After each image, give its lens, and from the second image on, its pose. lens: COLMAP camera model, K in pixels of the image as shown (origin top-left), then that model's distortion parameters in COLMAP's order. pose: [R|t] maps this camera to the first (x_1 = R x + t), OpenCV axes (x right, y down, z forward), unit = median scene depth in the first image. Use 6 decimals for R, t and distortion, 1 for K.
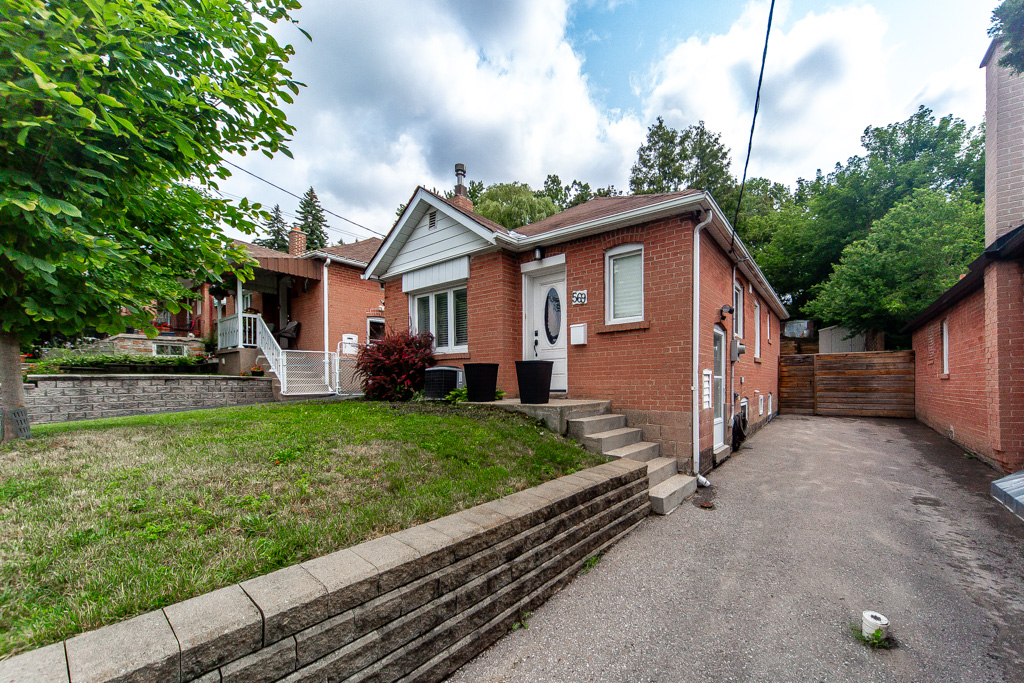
lens RADIAL K [[384.2, 0, 577.0], [0, 384.2, 385.6], [0, 0, 1]] dist [0.003239, 0.000277]
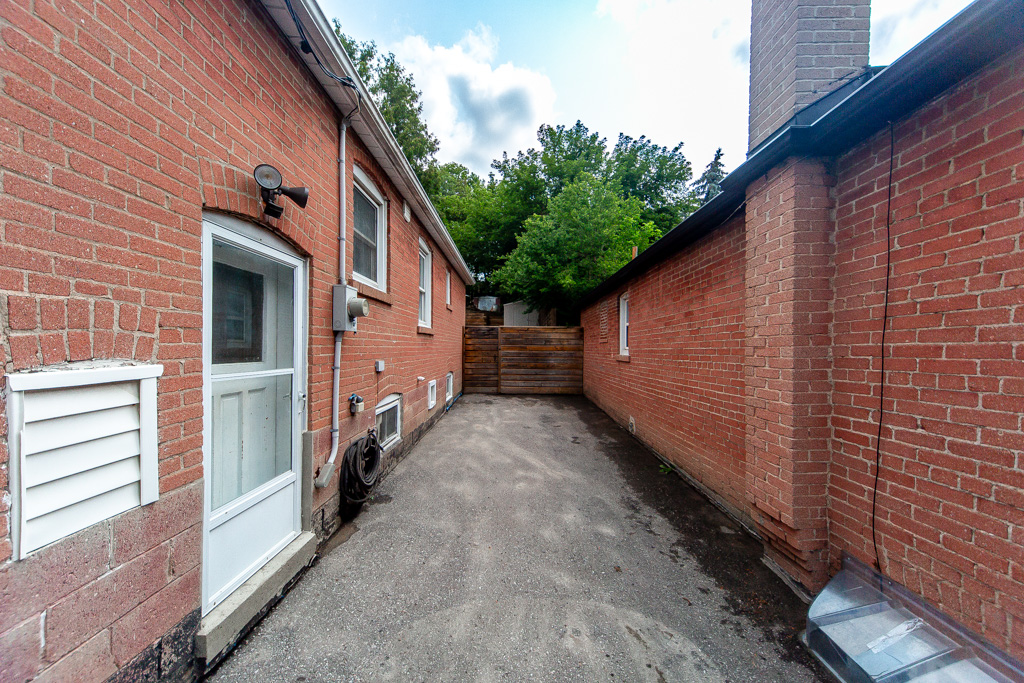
lens RADIAL K [[357.2, 0, 513.7], [0, 357.2, 350.4], [0, 0, 1]] dist [0.006674, -0.001200]
pose [[0.832070, 0.010347, 0.554575, 0.212370], [-0.009317, 0.999946, -0.004677, -0.025386], [-0.554593, -0.001275, 0.832121, 0.330170]]
